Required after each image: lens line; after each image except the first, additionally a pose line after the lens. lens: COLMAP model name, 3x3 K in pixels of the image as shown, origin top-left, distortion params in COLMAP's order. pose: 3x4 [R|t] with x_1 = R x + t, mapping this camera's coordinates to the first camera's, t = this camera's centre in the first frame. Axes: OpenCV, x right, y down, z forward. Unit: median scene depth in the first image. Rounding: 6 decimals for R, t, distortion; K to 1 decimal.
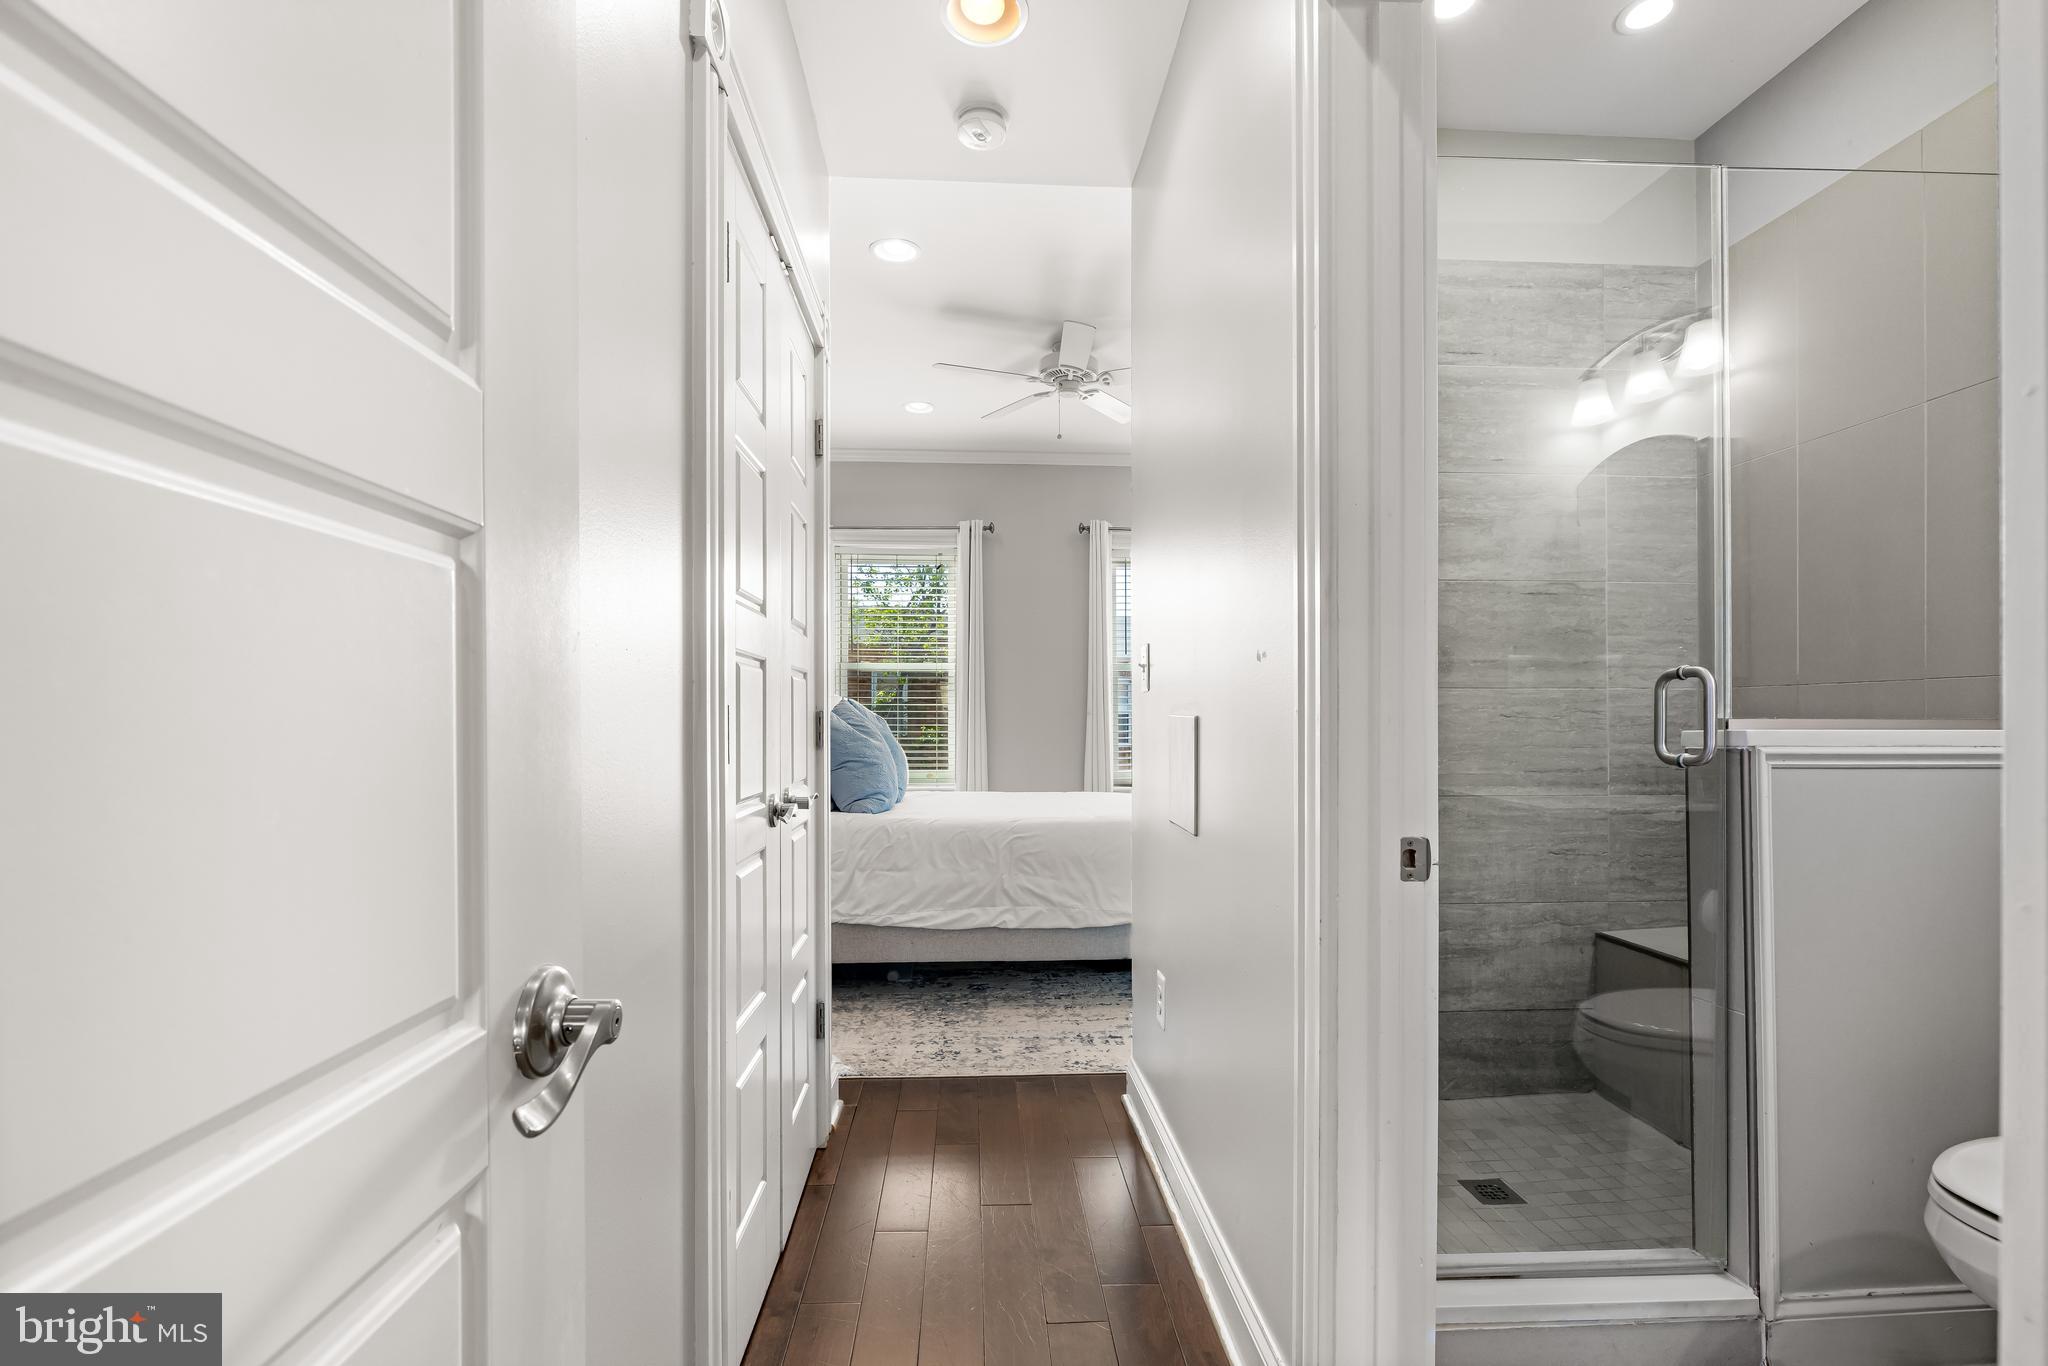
lens RADIAL K [[886.8, 0, 1004.7], [0, 886.8, 715.0], [0, 0, 1]] dist [-0.008939, 0.002770]
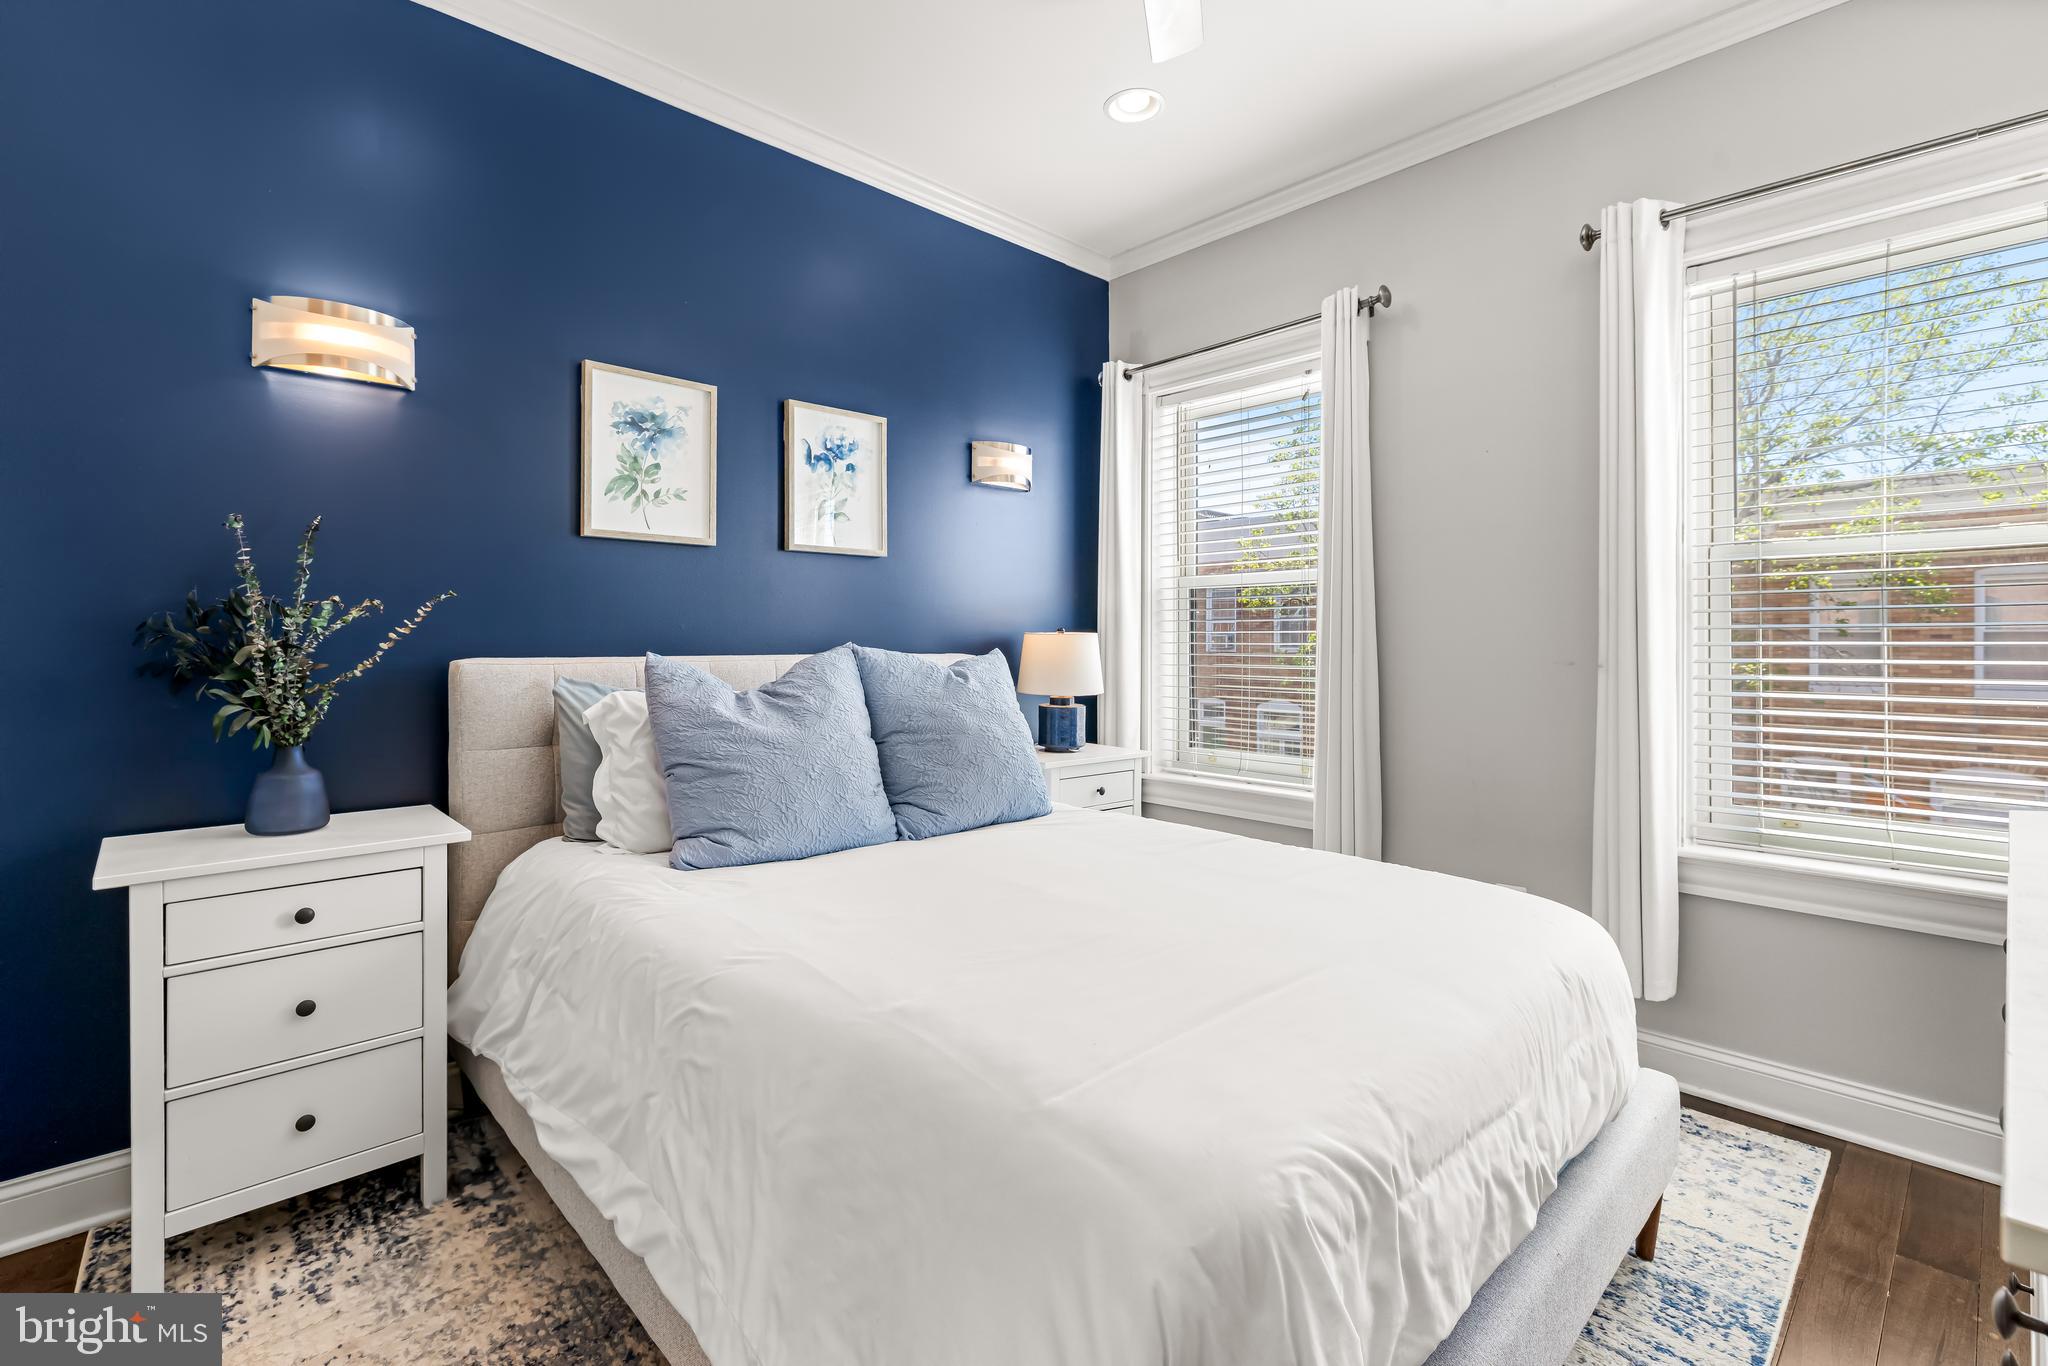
lens RADIAL K [[886.8, 0, 1026.0], [0, 886.8, 646.0], [0, 0, 1]] dist [-0.008939, 0.002770]
pose [[0.650023, 0.004669, -0.759900, 0.387360], [0.002841, 0.999959, 0.008573, -0.024999], [0.759909, -0.007731, 0.649983, 0.825571]]
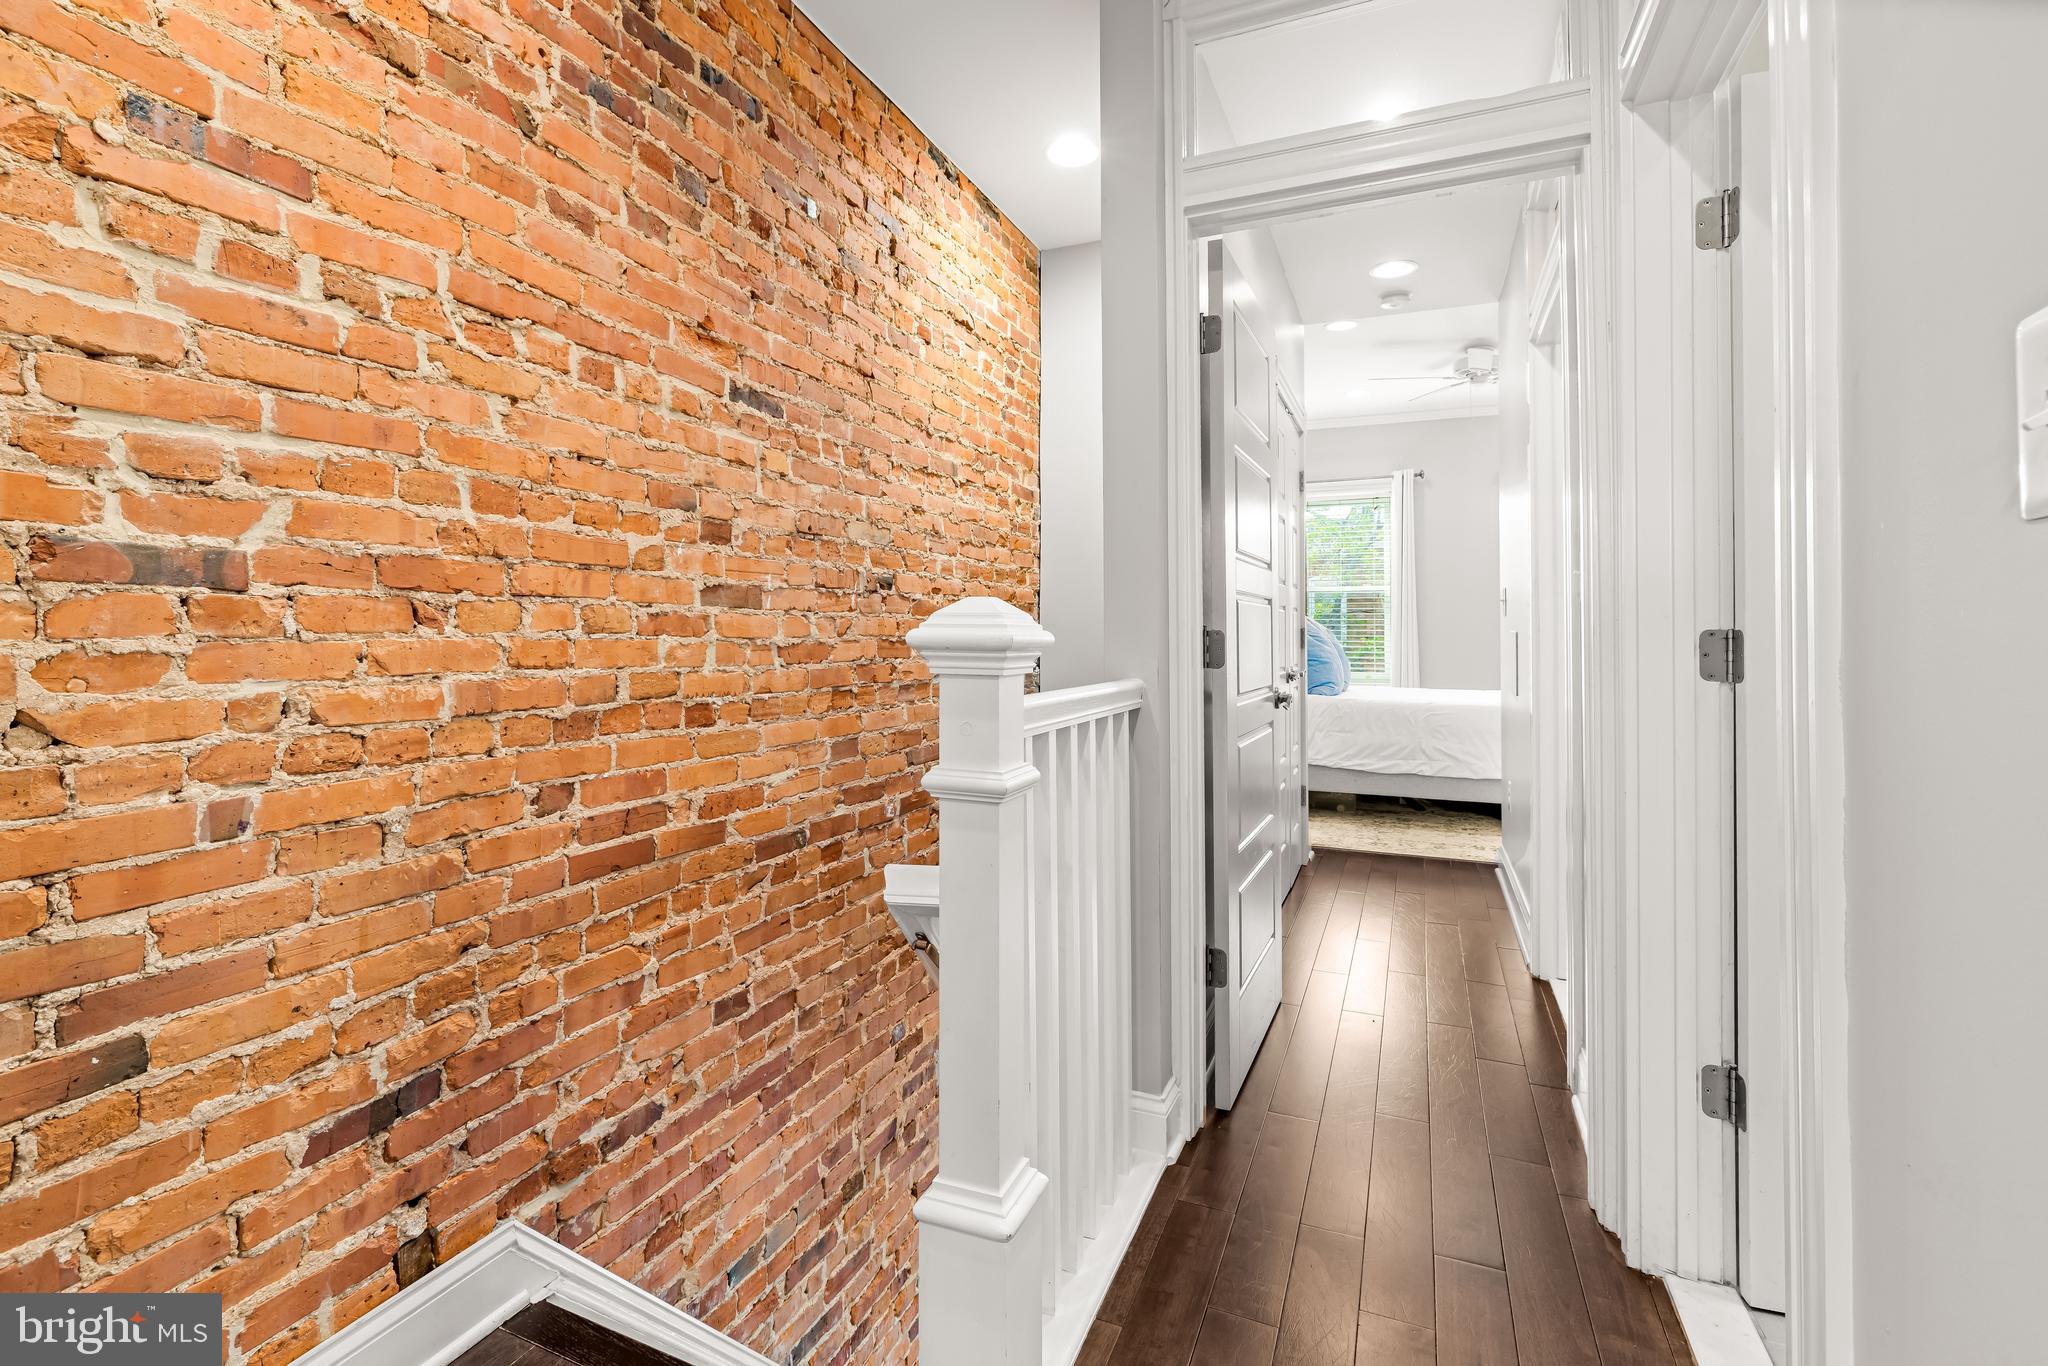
lens RADIAL K [[952.5, 0, 1016.6], [0, 952.5, 618.8], [0, 0, 1]] dist [-0.002712, -0.000171]
pose [[0.904173, -0.002553, -0.427159, 0.065293], [0.001070, 0.999993, -0.003711, -0.010896], [0.427165, 0.002899, 0.904169, -0.689037]]
